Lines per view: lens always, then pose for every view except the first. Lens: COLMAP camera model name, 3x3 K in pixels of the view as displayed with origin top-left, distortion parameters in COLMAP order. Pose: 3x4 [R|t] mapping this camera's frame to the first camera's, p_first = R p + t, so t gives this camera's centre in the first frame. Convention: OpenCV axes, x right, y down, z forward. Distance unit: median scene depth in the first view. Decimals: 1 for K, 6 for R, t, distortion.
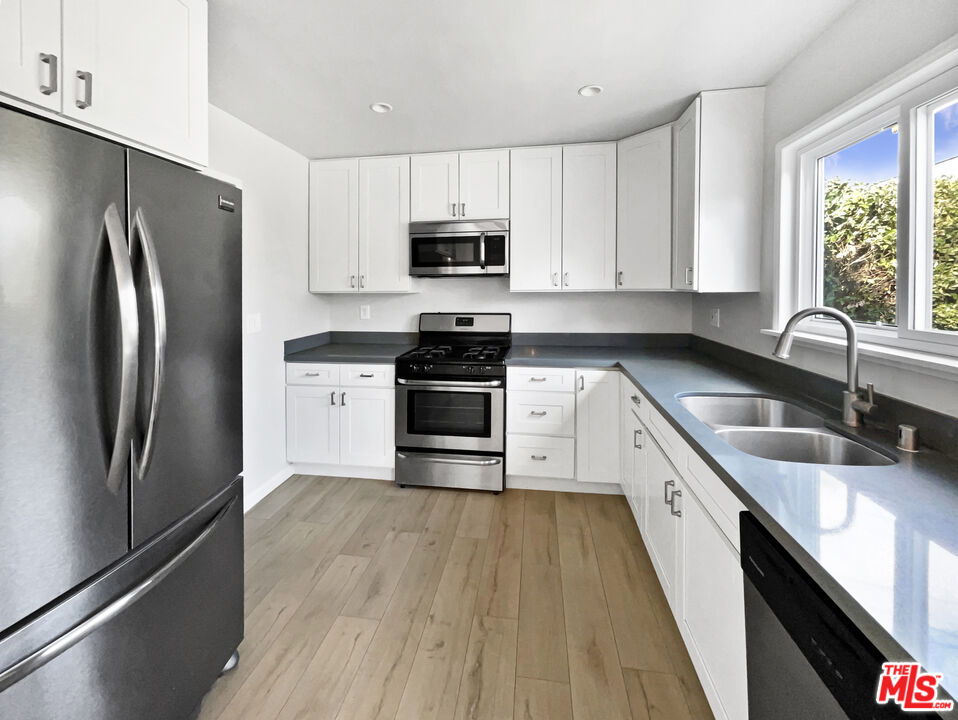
lens RADIAL K [[403.0, 0, 479.0], [0, 403.0, 360.0], [0, 0, 1]] dist [-0.000249, -0.000064]
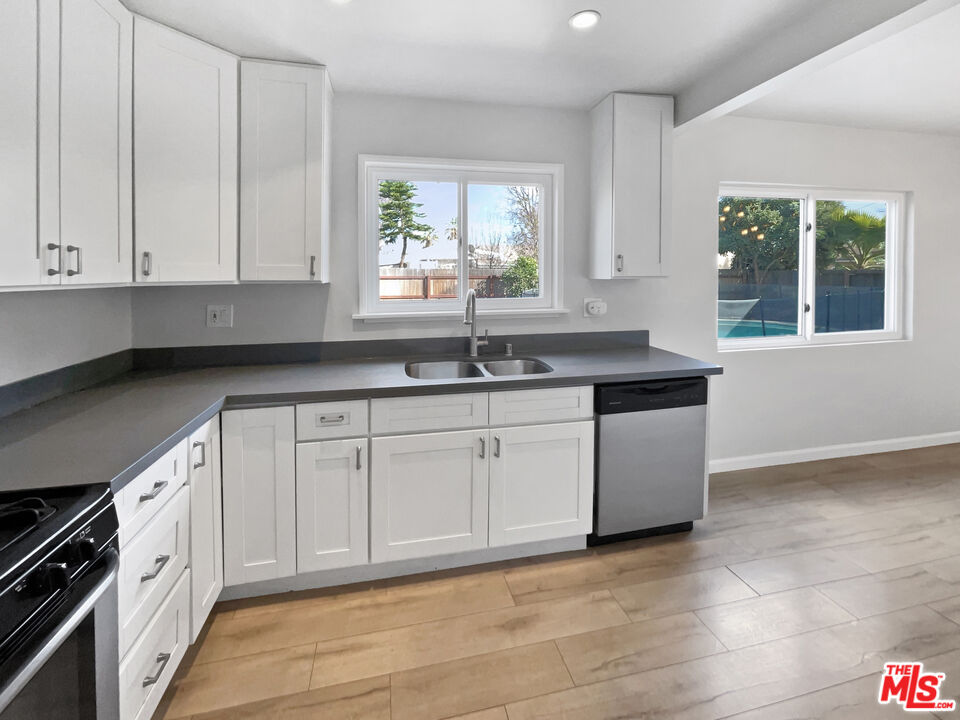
lens RADIAL K [[399.1, 0, 480.0], [0, 399.1, 360.0], [0, 0, 1]] dist [-0.000044, -0.000019]
pose [[-0.346108, -0.189078, 0.918944, -0.360106], [0.175378, 0.949177, 0.261352, -0.152953], [-0.921657, 0.251618, -0.295358, 0.850951]]
